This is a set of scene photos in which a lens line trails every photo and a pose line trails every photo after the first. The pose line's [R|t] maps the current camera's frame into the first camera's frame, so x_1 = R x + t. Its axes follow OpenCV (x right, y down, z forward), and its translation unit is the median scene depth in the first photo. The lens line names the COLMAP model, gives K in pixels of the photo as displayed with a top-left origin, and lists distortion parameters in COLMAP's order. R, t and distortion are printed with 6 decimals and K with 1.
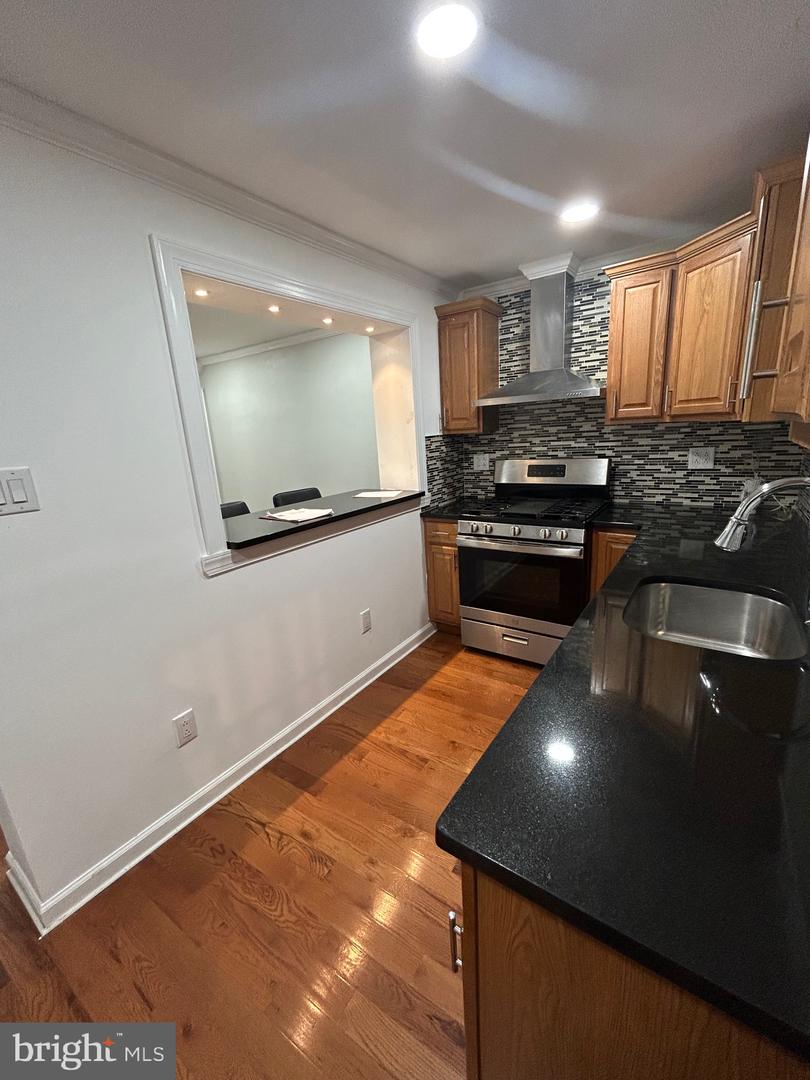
lens RADIAL K [[440.7, 0, 404.5], [0, 440.7, 539.6], [0, 0, 1]] dist [0.000697, 0.001570]
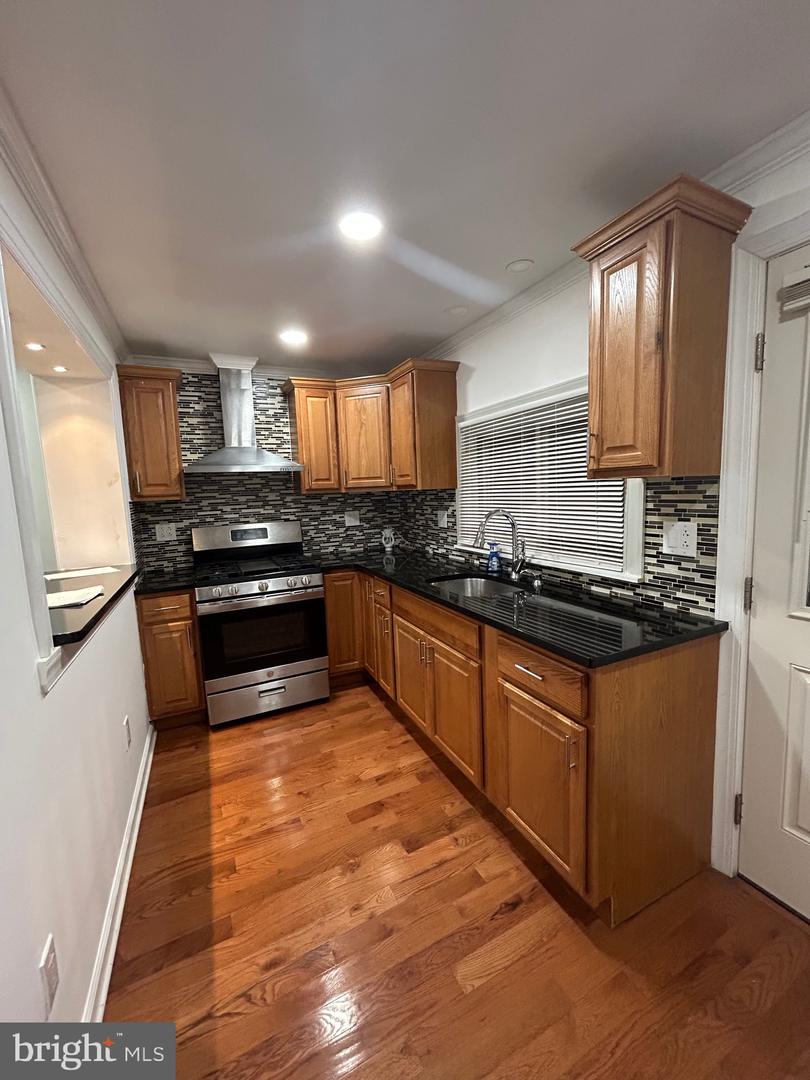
lens RADIAL K [[440.7, 0, 407.1], [0, 440.7, 540.8], [0, 0, 1]] dist [0.000697, 0.001570]
pose [[0.492342, -0.056178, 0.868587, -0.466403], [0.222435, 0.972900, -0.063158, 0.017366], [-0.841500, 0.224300, 0.491495, 0.140359]]
